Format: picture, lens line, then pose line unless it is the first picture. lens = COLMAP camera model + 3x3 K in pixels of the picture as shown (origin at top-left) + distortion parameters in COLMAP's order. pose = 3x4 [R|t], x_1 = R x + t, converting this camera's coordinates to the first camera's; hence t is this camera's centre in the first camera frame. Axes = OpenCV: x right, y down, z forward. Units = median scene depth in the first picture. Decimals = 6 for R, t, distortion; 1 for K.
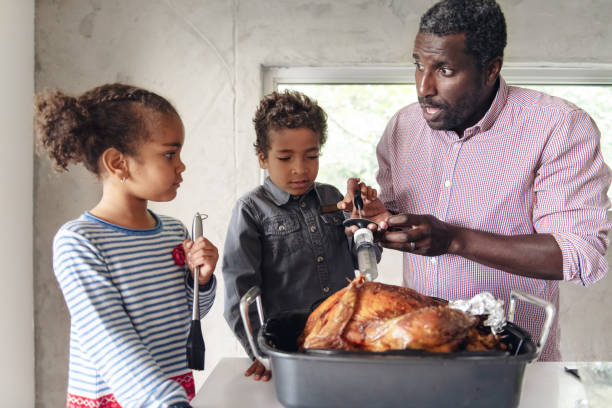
lens RADIAL K [[712.2, 0, 317.0], [0, 712.2, 204.8], [0, 0, 1]] dist [0.008365, -0.000942]
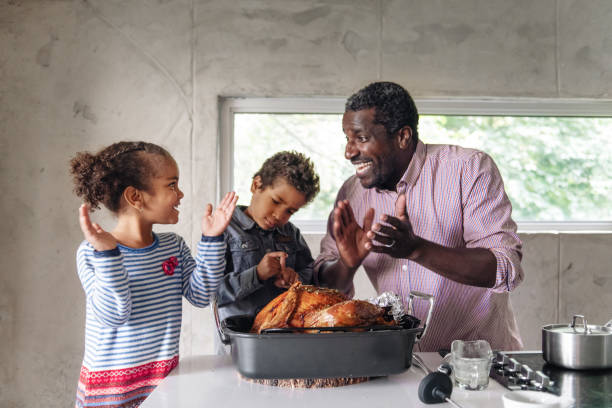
lens RADIAL K [[695.4, 0, 332.5], [0, 695.4, 202.8], [0, 0, 1]] dist [0.021512, 0.021609]
pose [[0.996329, -0.001075, 0.085597, 0.005491], [0.004532, 0.999181, -0.040205, 0.002725], [-0.085484, 0.040445, 0.995518, -0.346554]]
